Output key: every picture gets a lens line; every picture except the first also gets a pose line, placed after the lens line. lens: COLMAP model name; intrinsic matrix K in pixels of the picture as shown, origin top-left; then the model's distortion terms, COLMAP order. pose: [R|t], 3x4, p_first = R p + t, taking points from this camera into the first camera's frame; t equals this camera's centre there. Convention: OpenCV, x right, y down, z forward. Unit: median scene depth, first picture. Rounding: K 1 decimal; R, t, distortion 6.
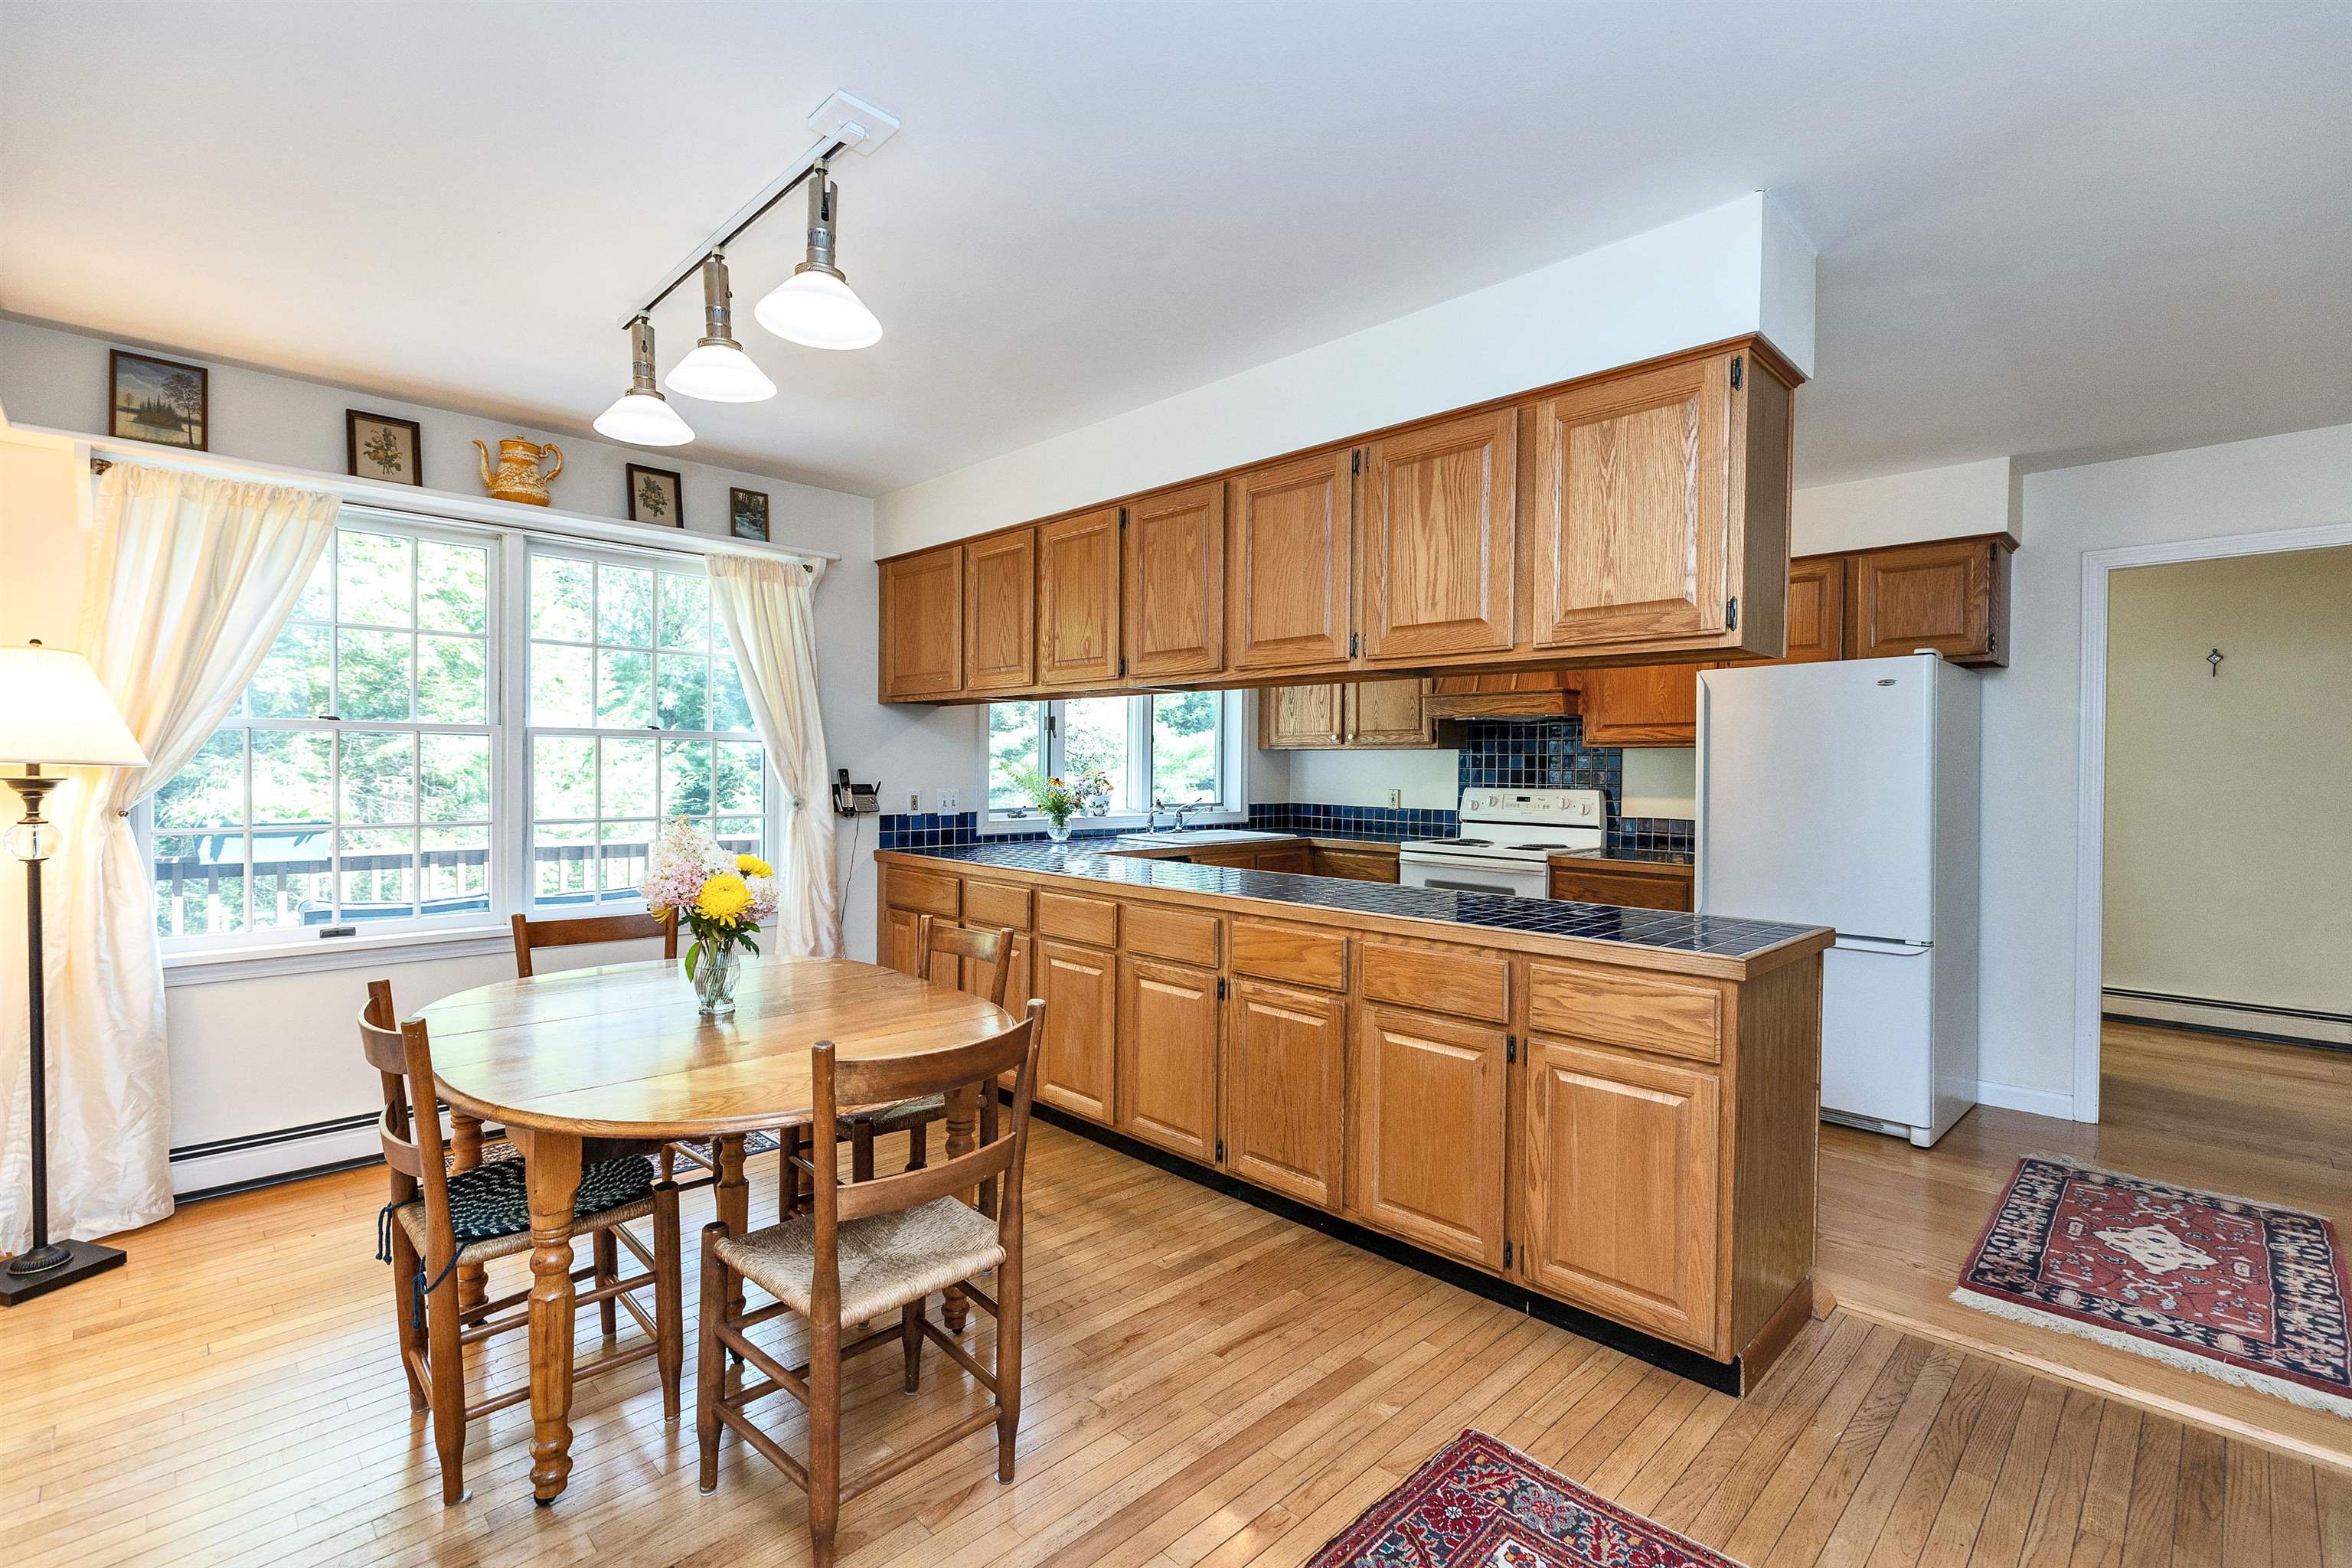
lens RADIAL K [[1044.1, 0, 1176.0], [0, 1044.1, 784.0], [0, 0, 1]] dist [0.001657, -0.000231]
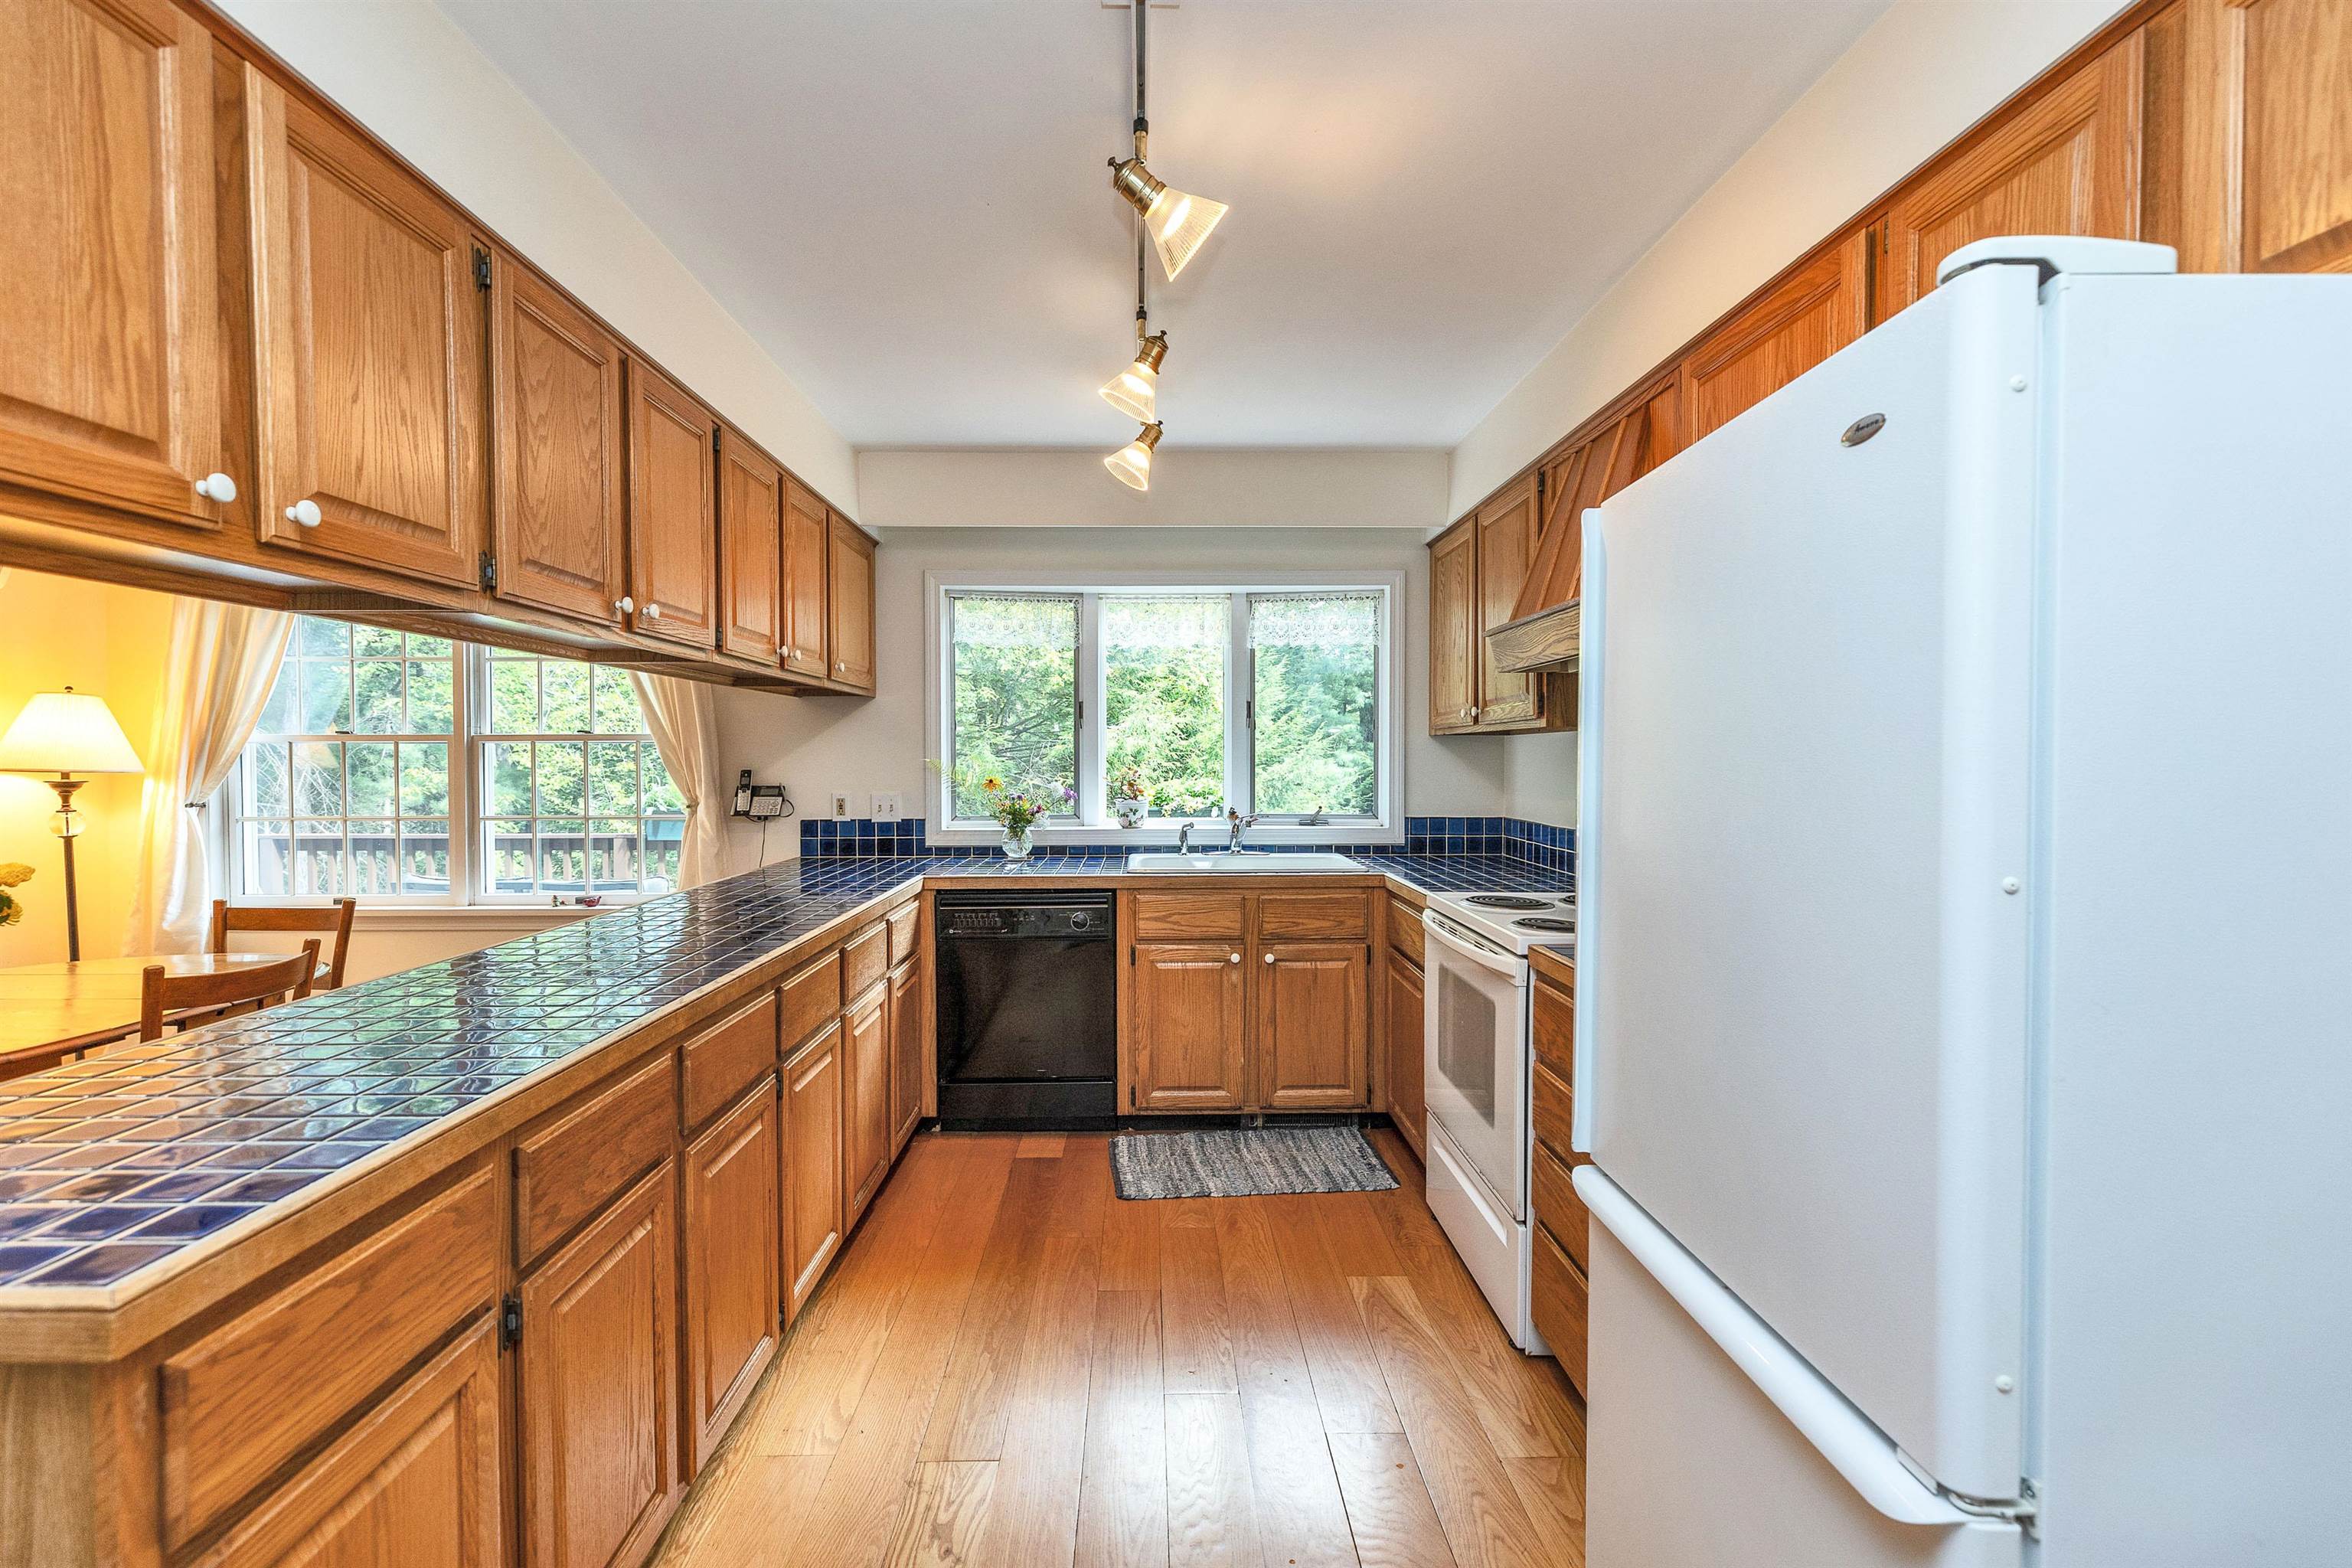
lens RADIAL K [[1067.8, 0, 1176.0], [0, 1067.8, 784.0], [0, 0, 1]] dist [-0.004927, -0.000814]
pose [[0.729043, 0.003703, -0.684457, 0.593971], [-0.001899, 0.999992, 0.003388, -0.005299], [0.684465, -0.001171, 0.729045, 0.545502]]
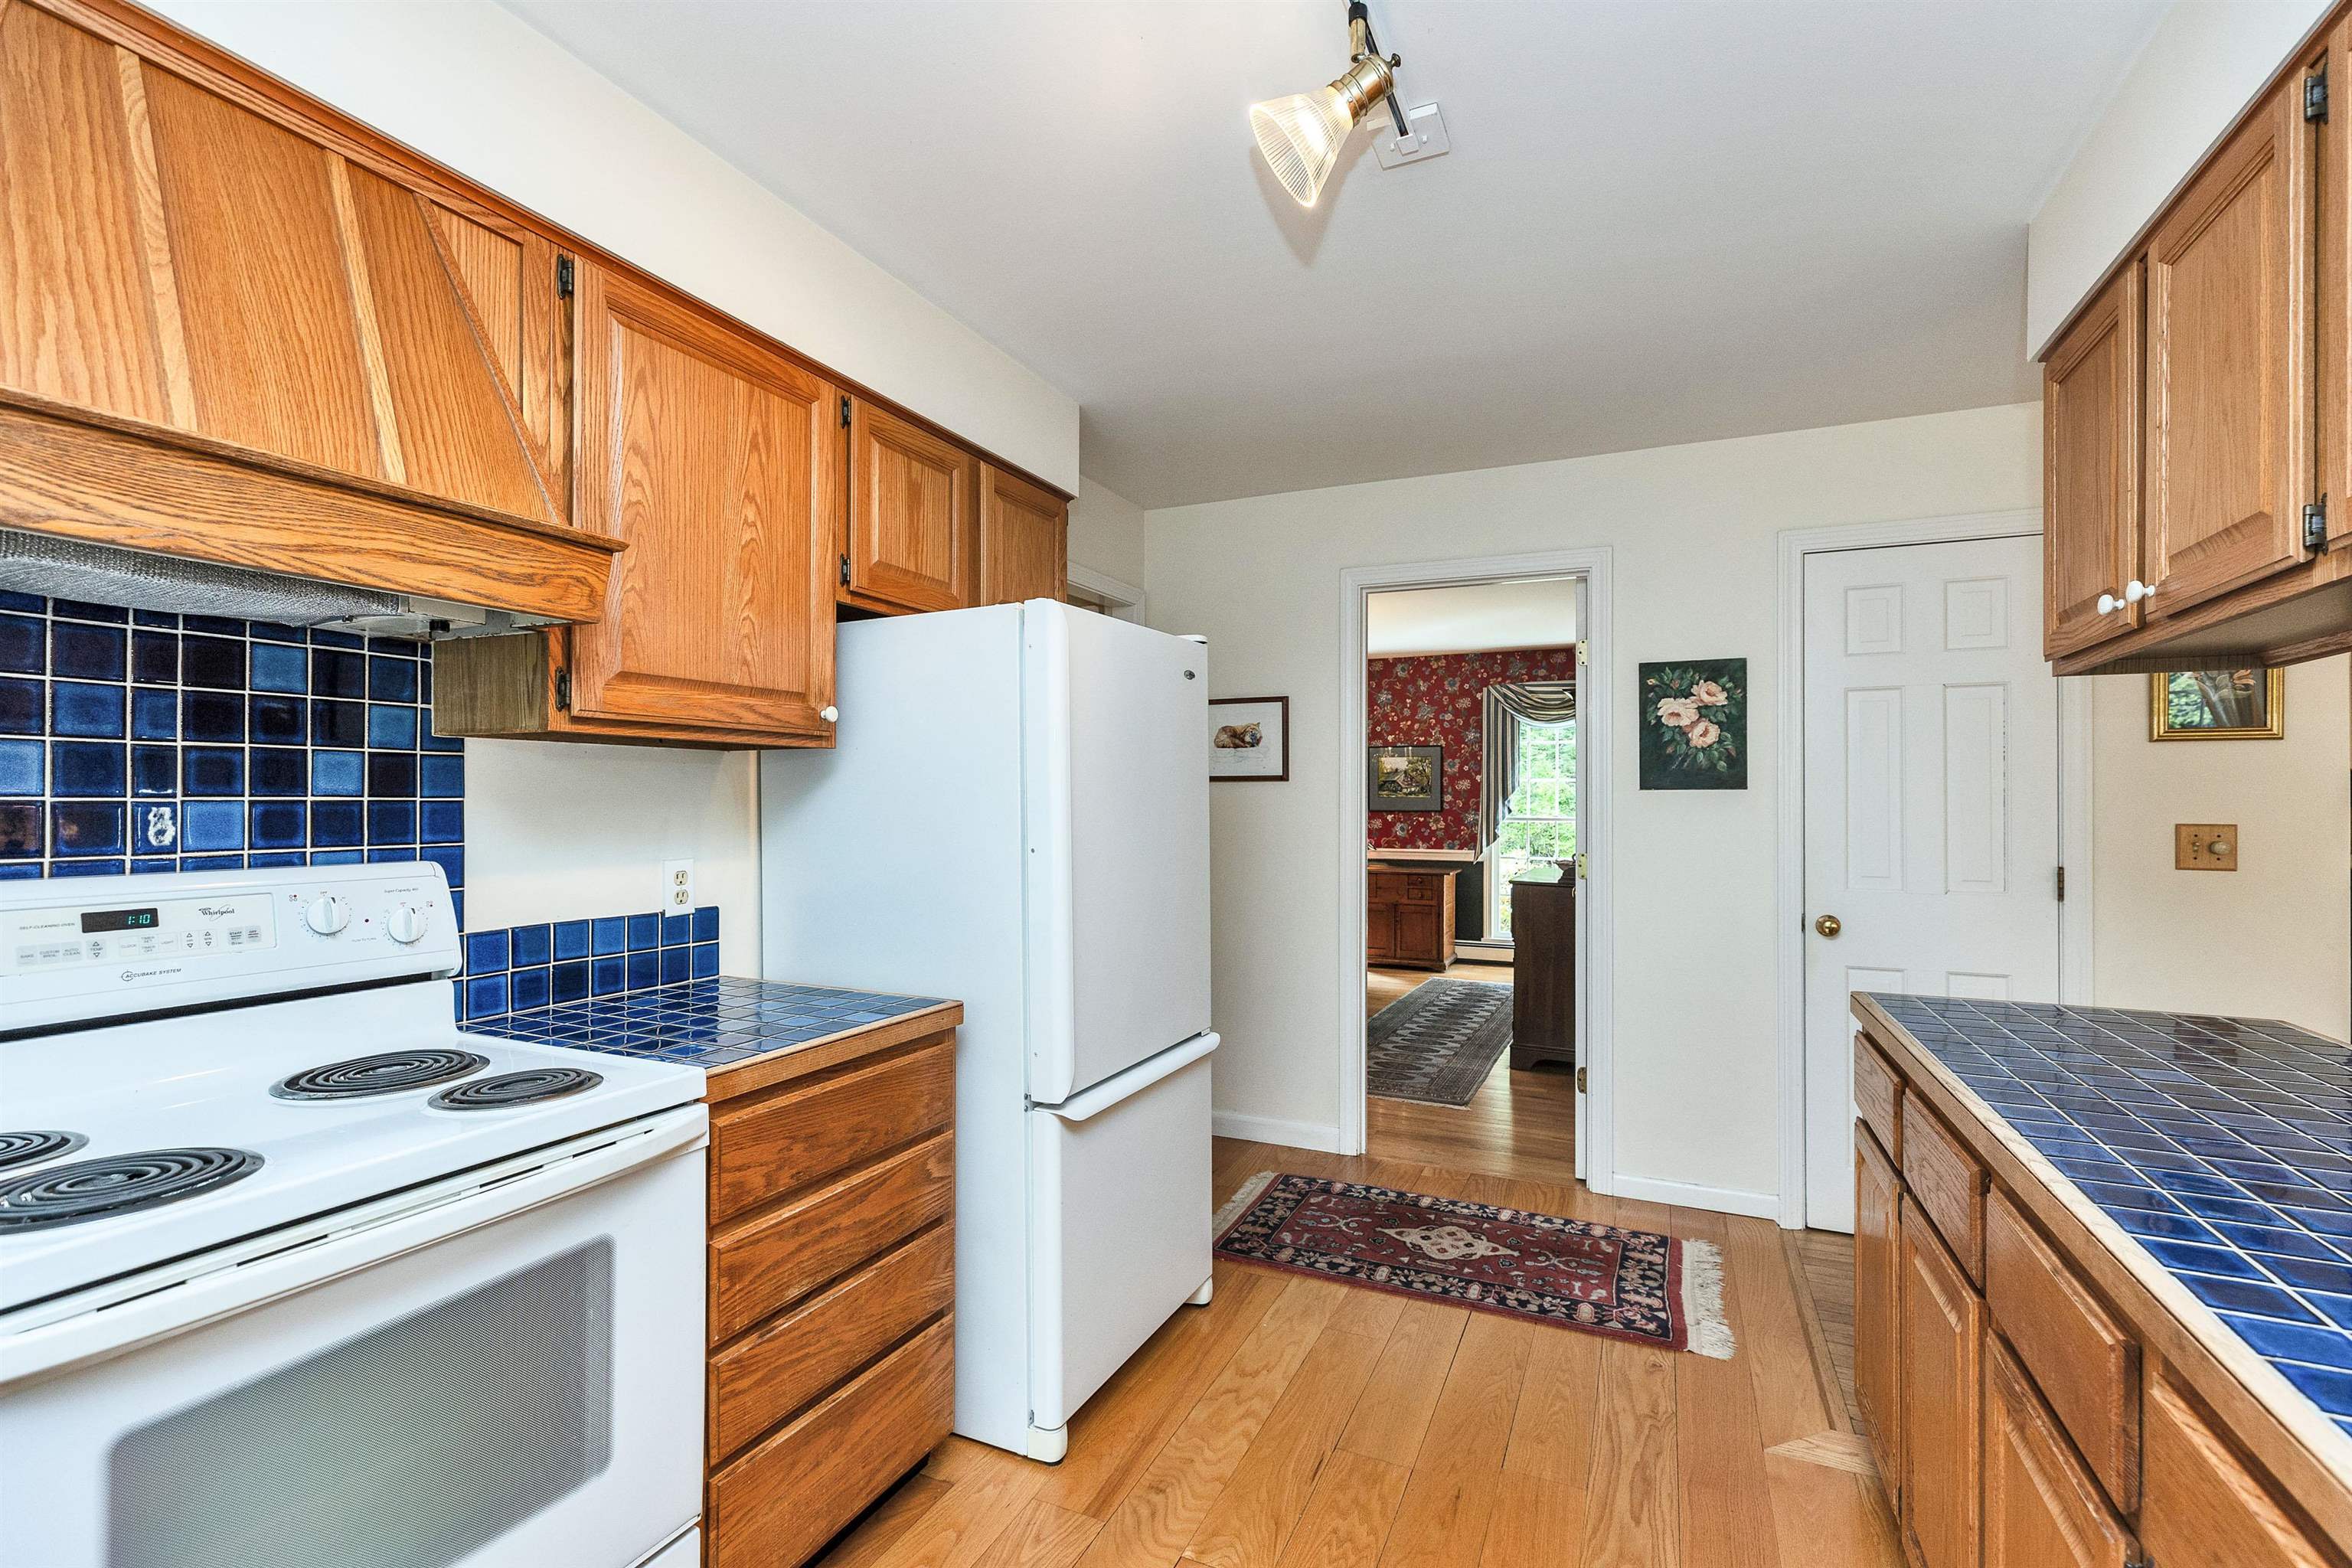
lens RADIAL K [[1044.1, 0, 1176.0], [0, 1044.1, 784.0], [0, 0, 1]] dist [0.001657, -0.000231]
pose [[-0.351974, 0.000537, 0.936010, 0.016926], [0.005016, 0.999987, 0.001313, -0.018830], [-0.935996, 0.005157, -0.351972, 1.004307]]
